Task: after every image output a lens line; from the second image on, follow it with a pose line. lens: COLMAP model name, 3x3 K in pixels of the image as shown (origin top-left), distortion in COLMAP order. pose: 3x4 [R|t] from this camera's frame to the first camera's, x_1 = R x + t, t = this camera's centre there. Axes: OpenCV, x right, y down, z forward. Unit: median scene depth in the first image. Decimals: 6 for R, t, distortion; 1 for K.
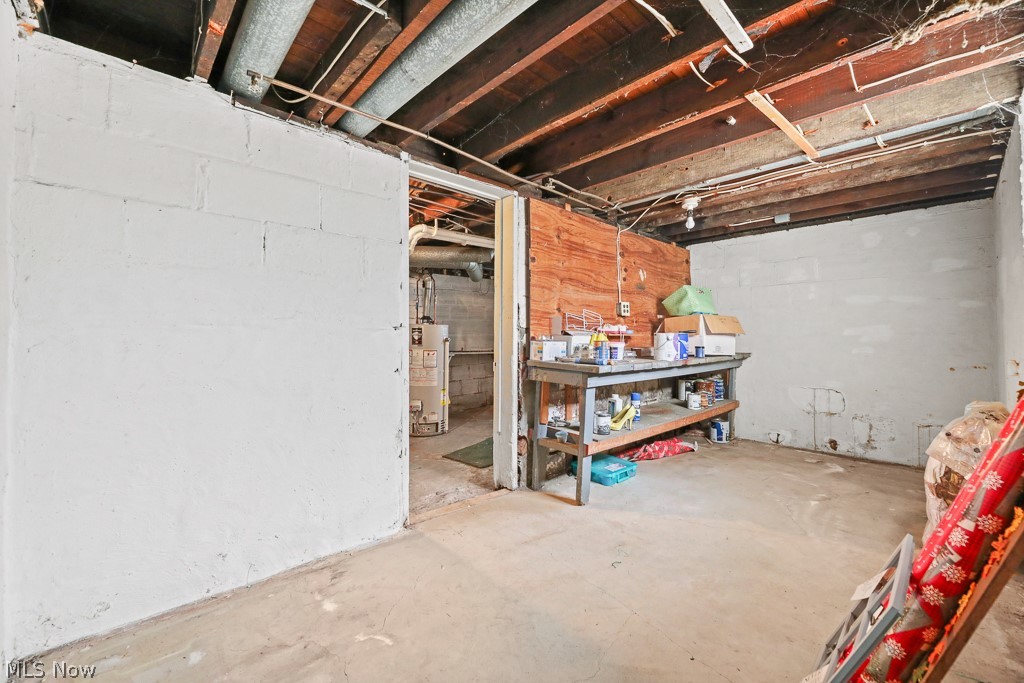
lens RADIAL K [[417.0, 0, 515.6], [0, 417.0, 339.0], [0, 0, 1]] dist [-0.003058, -0.000580]
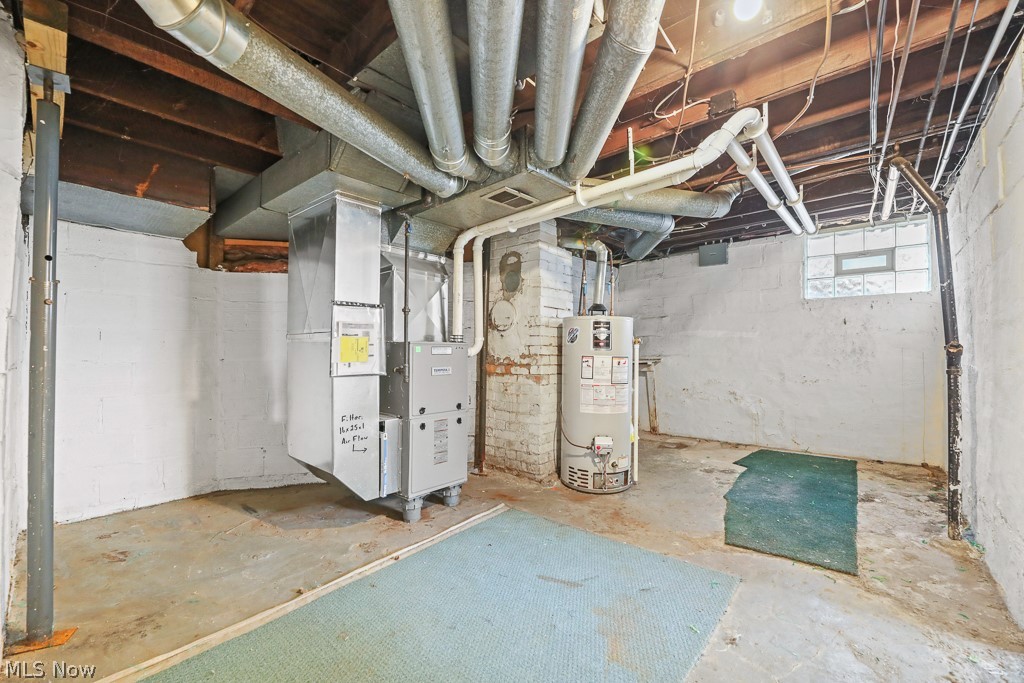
lens RADIAL K [[417.0, 0, 510.1], [0, 417.0, 340.5], [0, 0, 1]] dist [-0.003058, -0.000580]
pose [[0.994419, -0.011242, 0.104898, -0.440455], [0.011925, 0.999912, -0.005889, 0.004079], [-0.104822, 0.007107, 0.994466, 0.391140]]
